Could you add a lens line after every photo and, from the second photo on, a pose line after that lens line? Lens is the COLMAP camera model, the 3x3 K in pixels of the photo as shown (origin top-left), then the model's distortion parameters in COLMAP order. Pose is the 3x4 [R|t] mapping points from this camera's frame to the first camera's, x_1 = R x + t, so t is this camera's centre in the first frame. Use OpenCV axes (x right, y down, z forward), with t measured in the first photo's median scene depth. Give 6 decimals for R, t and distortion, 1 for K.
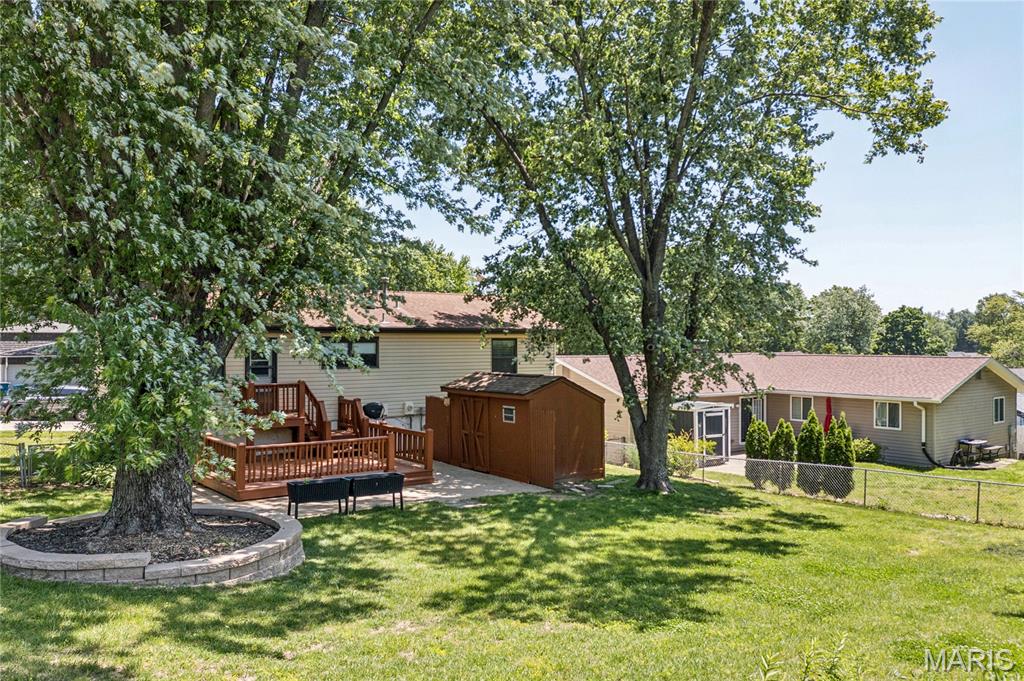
lens RADIAL K [[812.4, 0, 512.0], [0, 812.4, 340.5], [0, 0, 1]] dist [-0.001237, 0.000591]
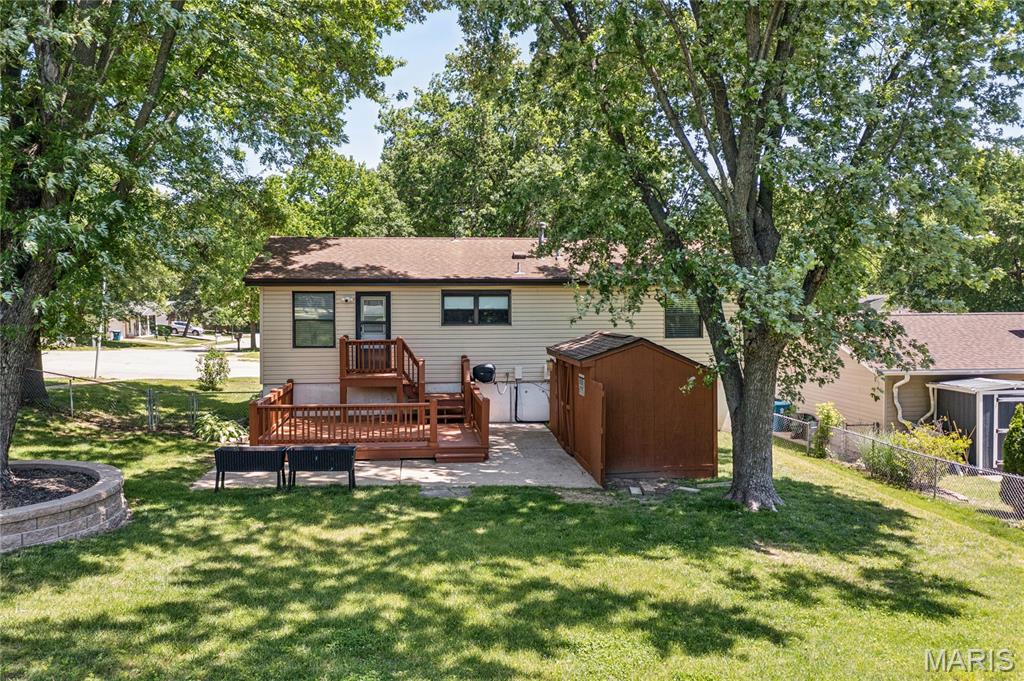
lens RADIAL K [[812.4, 0, 512.0], [0, 812.4, 340.5], [0, 0, 1]] dist [-0.001237, 0.000591]
pose [[0.879231, 0.024046, -0.475788, 0.285154], [-0.000216, 0.998745, 0.050076, 0.007116], [0.476395, -0.043926, 0.878133, 0.256422]]
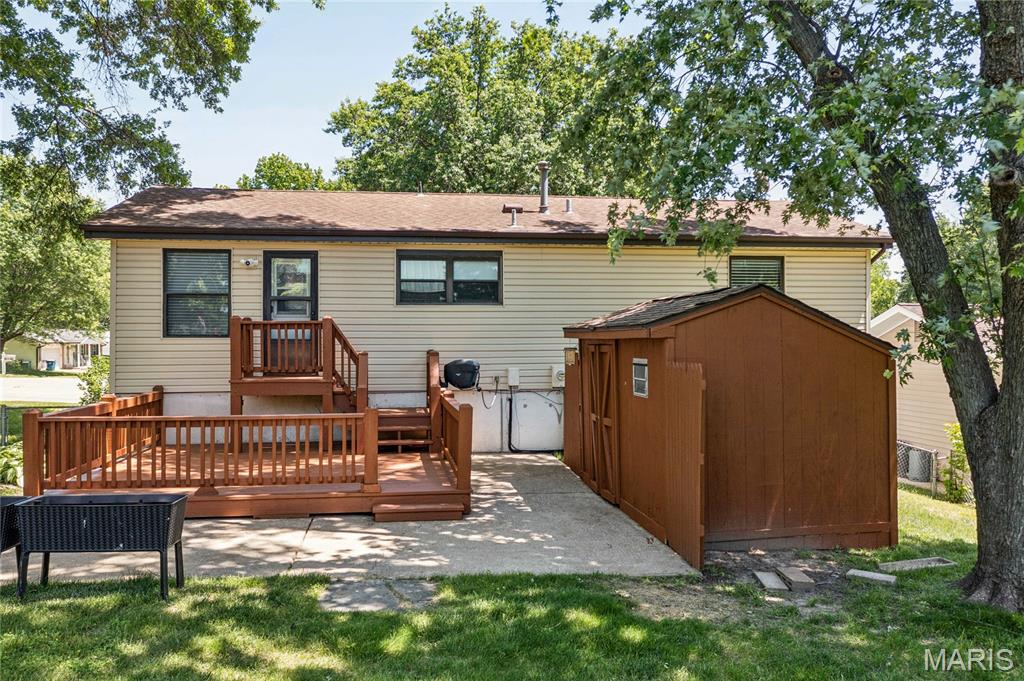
lens RADIAL K [[812.4, 0, 512.0], [0, 812.4, 340.5], [0, 0, 1]] dist [-0.001237, 0.000591]
pose [[0.893561, 0.000129, -0.448941, 0.115399], [0.001280, 0.999995, 0.002836, 0.064641], [0.448939, -0.003109, 0.893557, 0.541239]]
